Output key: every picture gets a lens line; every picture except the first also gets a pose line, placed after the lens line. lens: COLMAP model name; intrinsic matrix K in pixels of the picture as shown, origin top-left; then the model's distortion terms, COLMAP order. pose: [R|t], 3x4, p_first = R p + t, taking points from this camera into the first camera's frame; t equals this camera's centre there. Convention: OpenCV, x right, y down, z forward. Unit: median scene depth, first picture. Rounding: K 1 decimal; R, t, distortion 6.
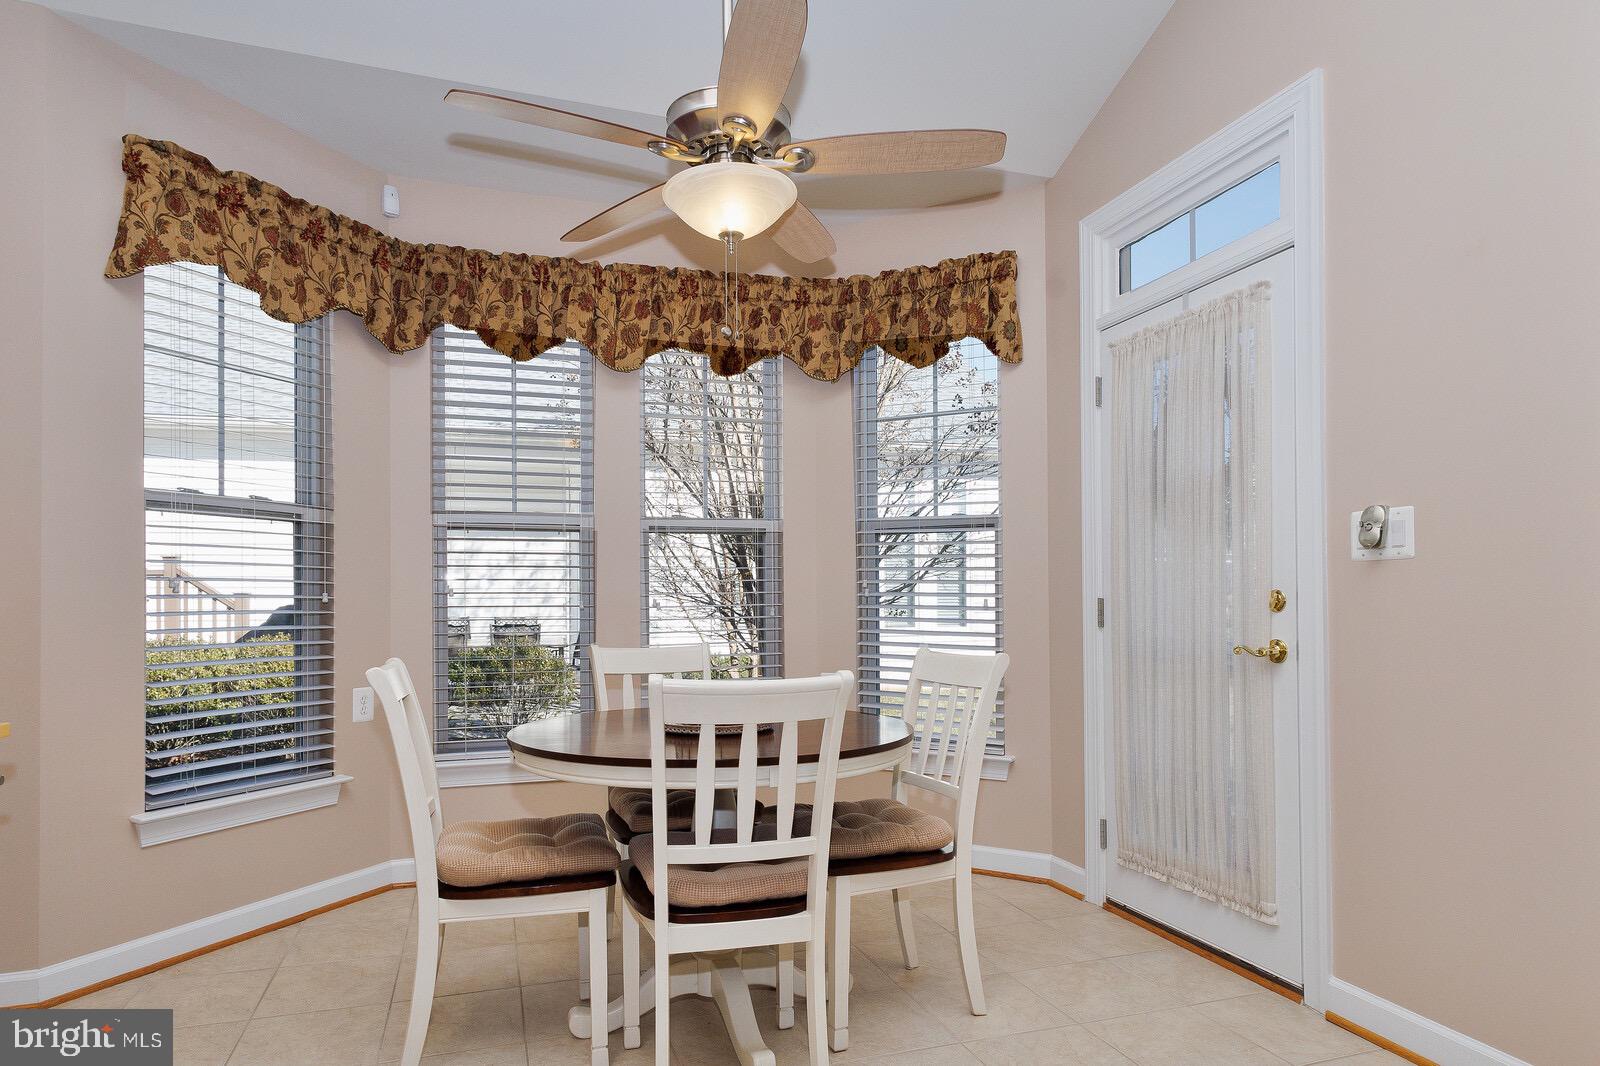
lens RADIAL K [[1129.6, 0, 749.3], [0, 1129.6, 601.6], [0, 0, 1]] dist [-0.003142, 0.000320]
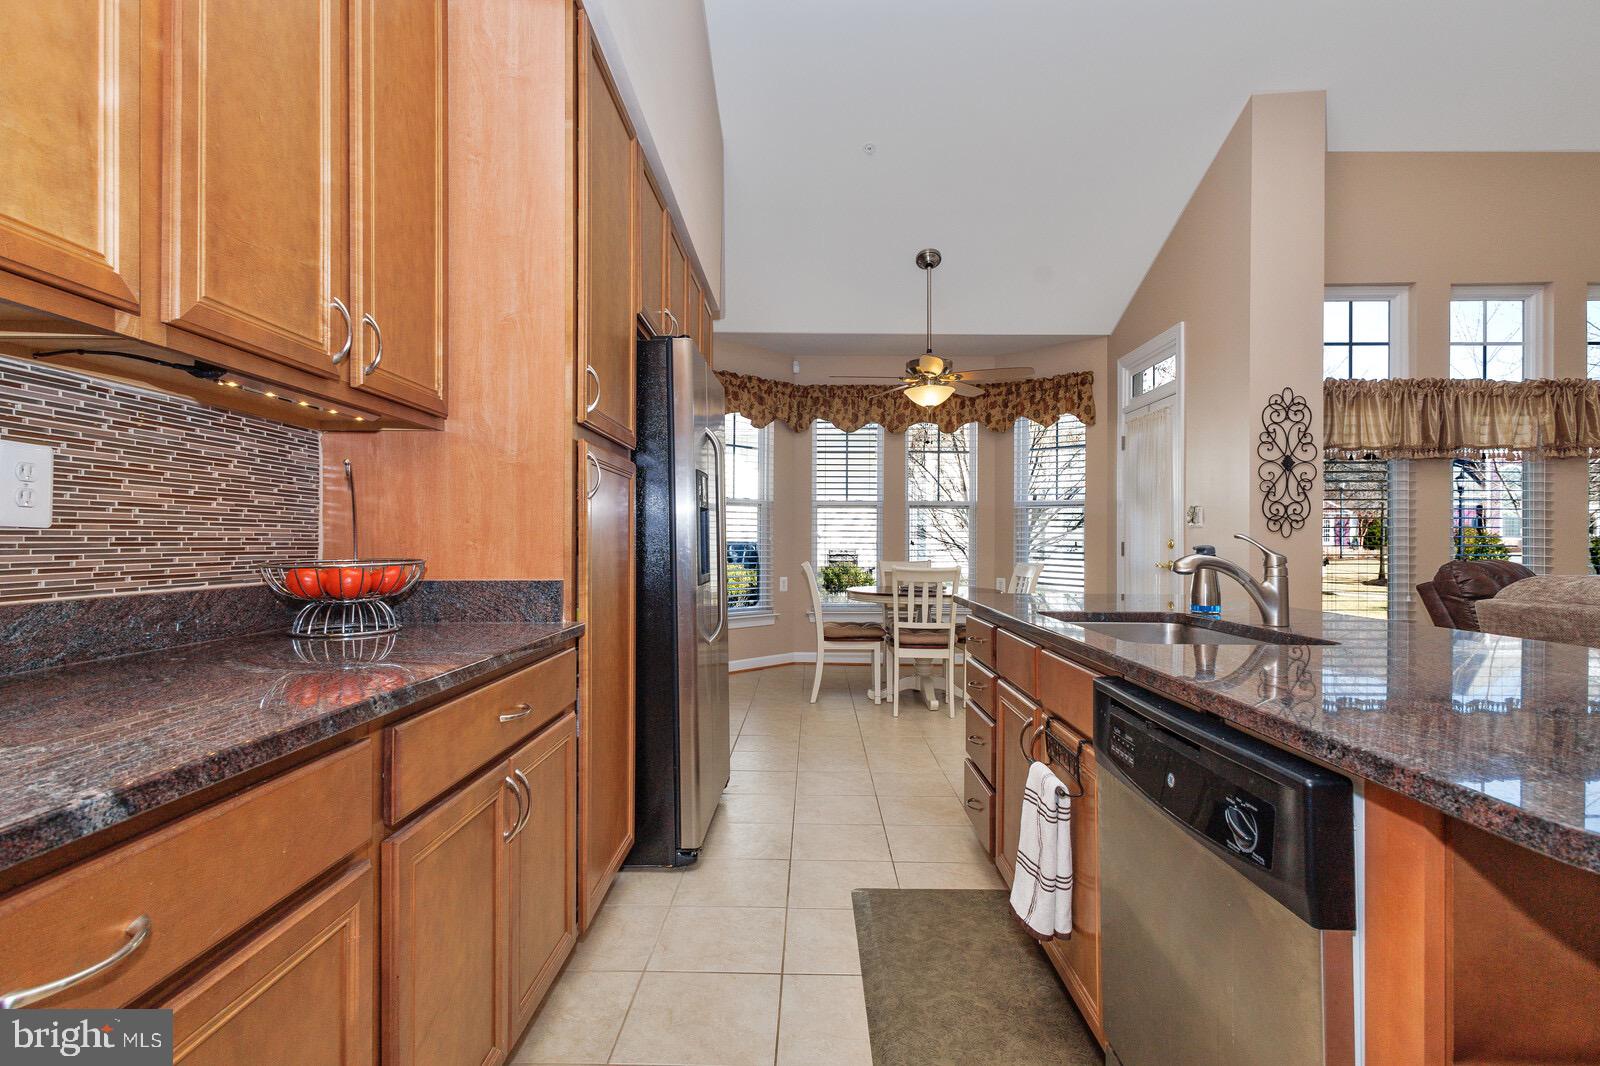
lens RADIAL K [[824.3, 0, 800.0], [0, 824.3, 533.0], [0, 0, 1]] dist [-0.001003, -0.000233]
pose [[0.968196, 0.008462, -0.250049, 0.112133], [-0.010516, 0.999921, -0.006882, -0.003723], [0.249971, 0.009293, 0.968209, -0.613078]]
